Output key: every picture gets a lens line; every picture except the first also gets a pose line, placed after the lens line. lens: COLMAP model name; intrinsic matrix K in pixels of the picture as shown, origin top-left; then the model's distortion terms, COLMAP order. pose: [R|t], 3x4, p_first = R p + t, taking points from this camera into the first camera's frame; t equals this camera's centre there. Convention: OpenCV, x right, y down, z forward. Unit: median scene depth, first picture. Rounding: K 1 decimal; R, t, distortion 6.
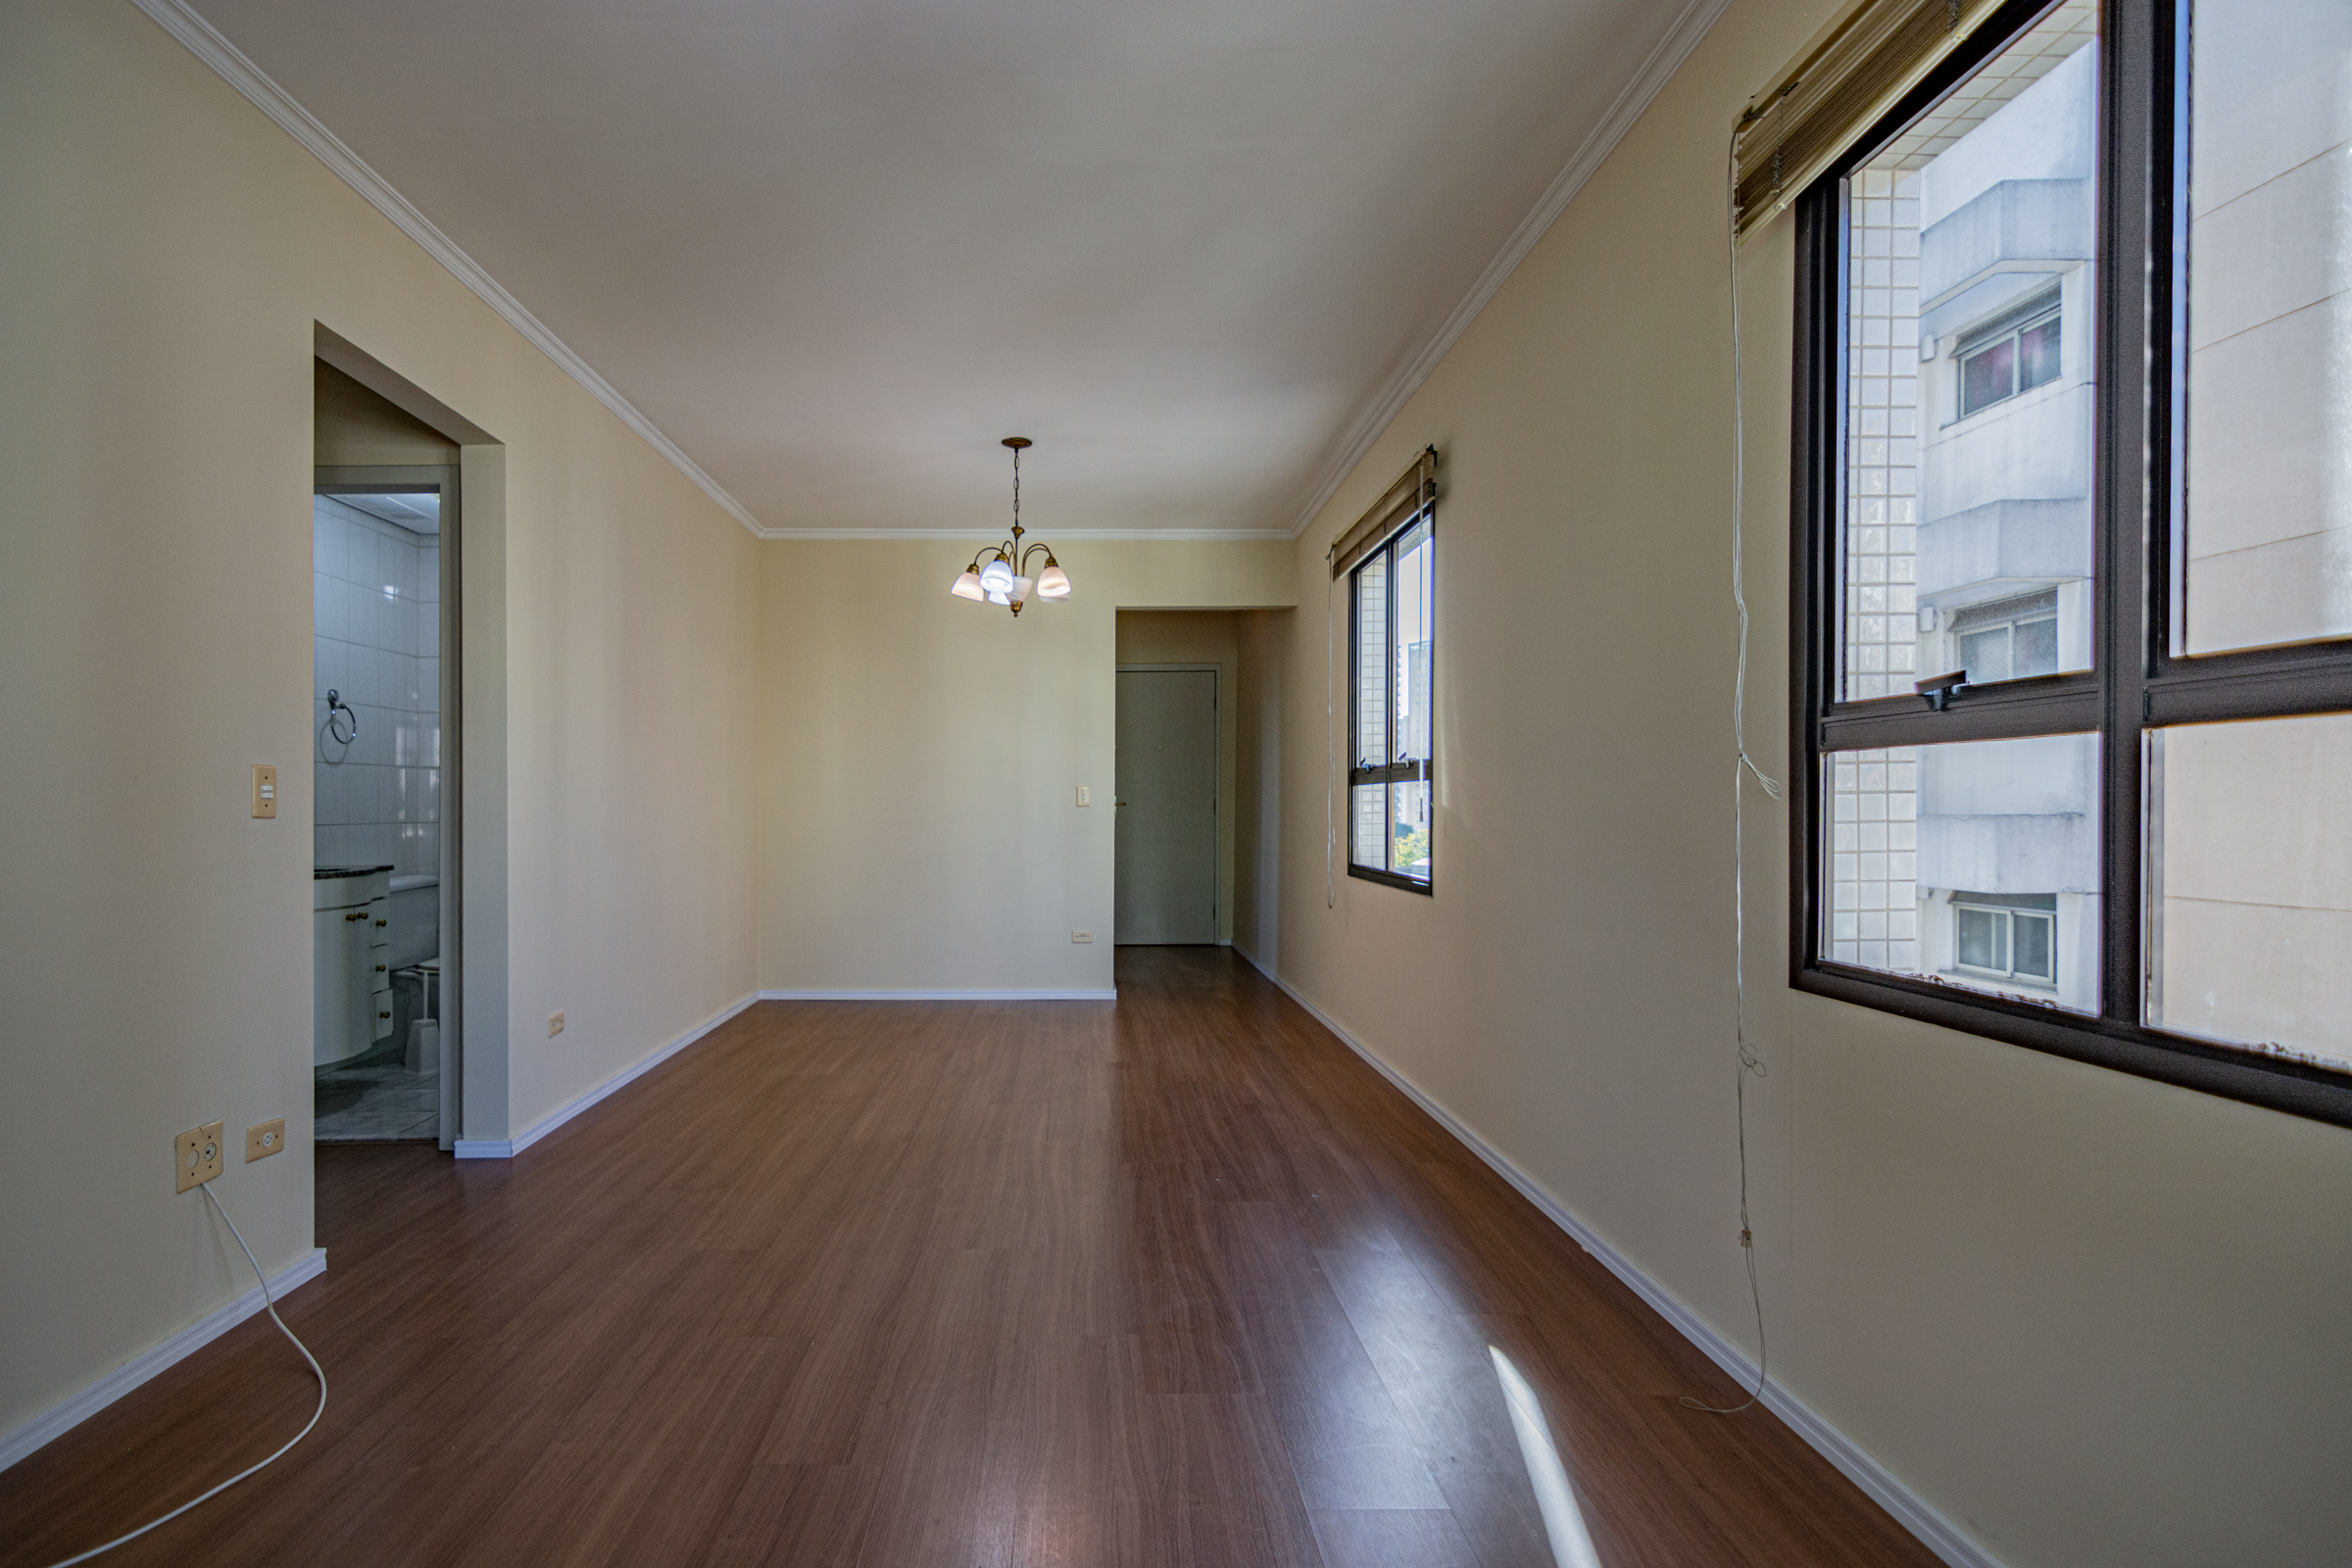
lens RADIAL K [[1141.9, 0, 1171.6], [0, 1141.9, 820.0], [0, 0, 1]] dist [0.019066, -0.000331]
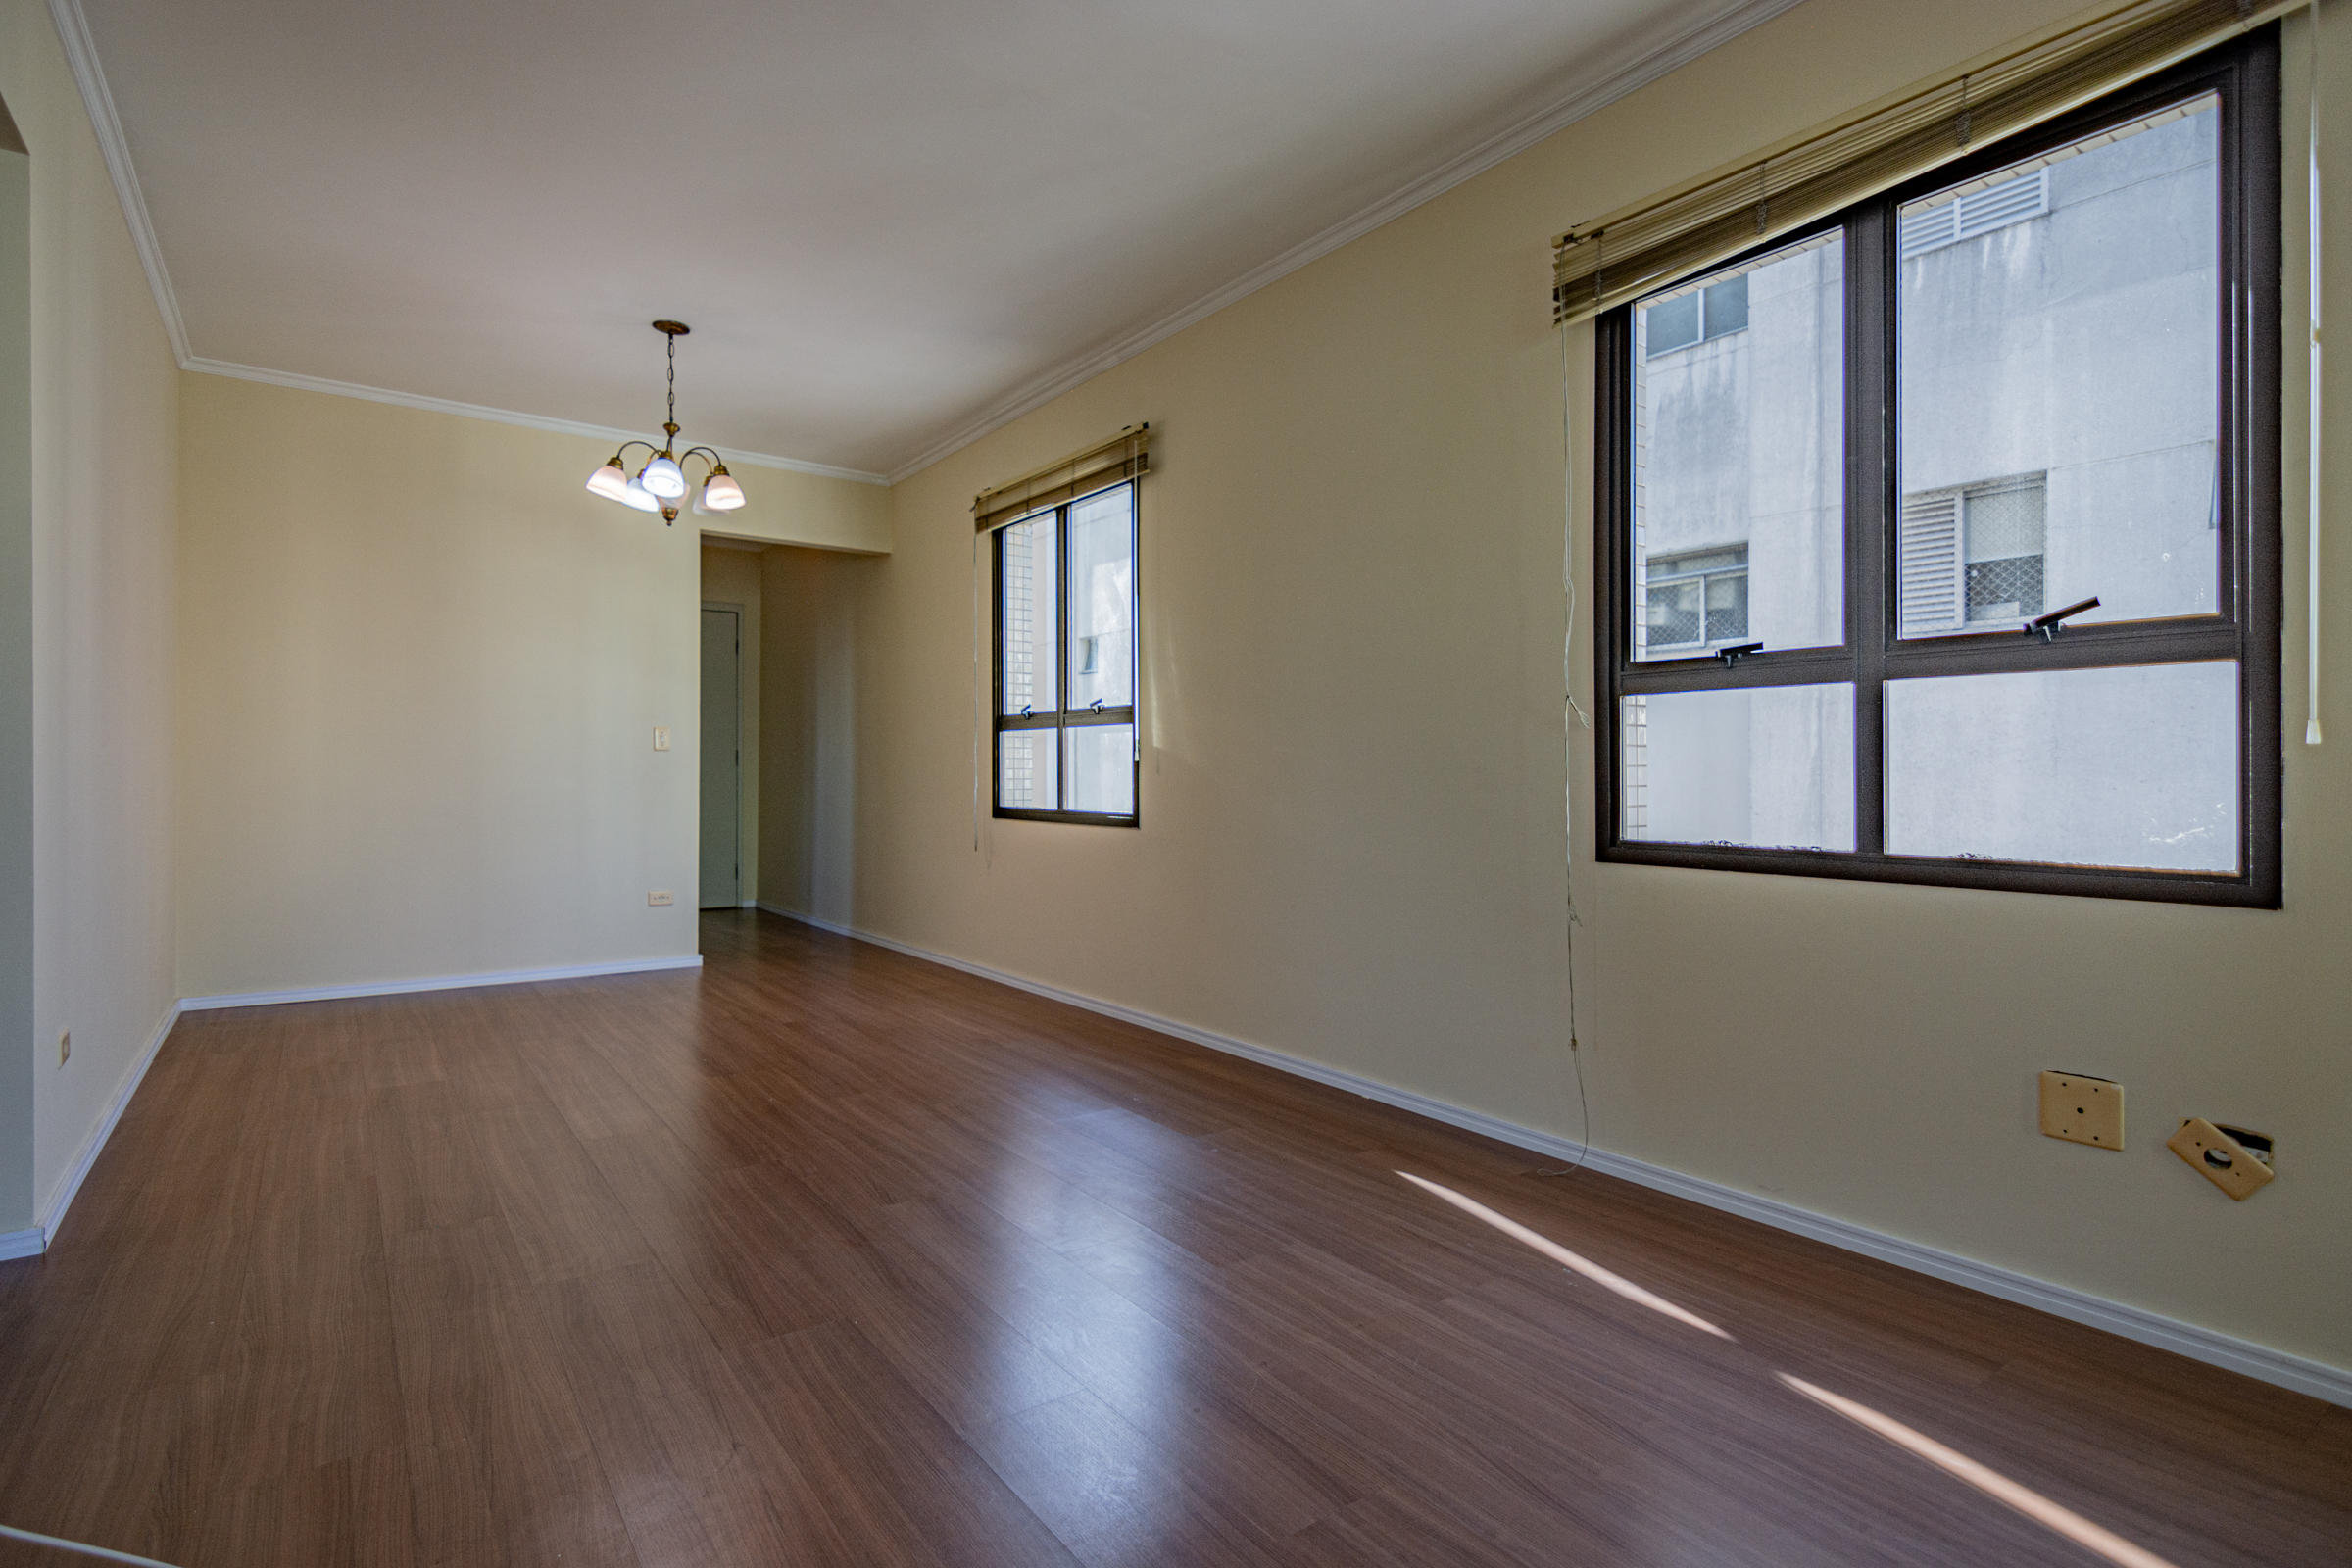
lens RADIAL K [[1115.6, 0, 1176.0], [0, 1115.6, 784.0], [0, 0, 1]] dist [0.011542, -0.000198]
pose [[0.815937, -0.000326, 0.578140, -0.328355], [0.004501, 0.999973, -0.005790, 0.026824], [-0.578123, 0.007327, 0.815917, 0.084484]]
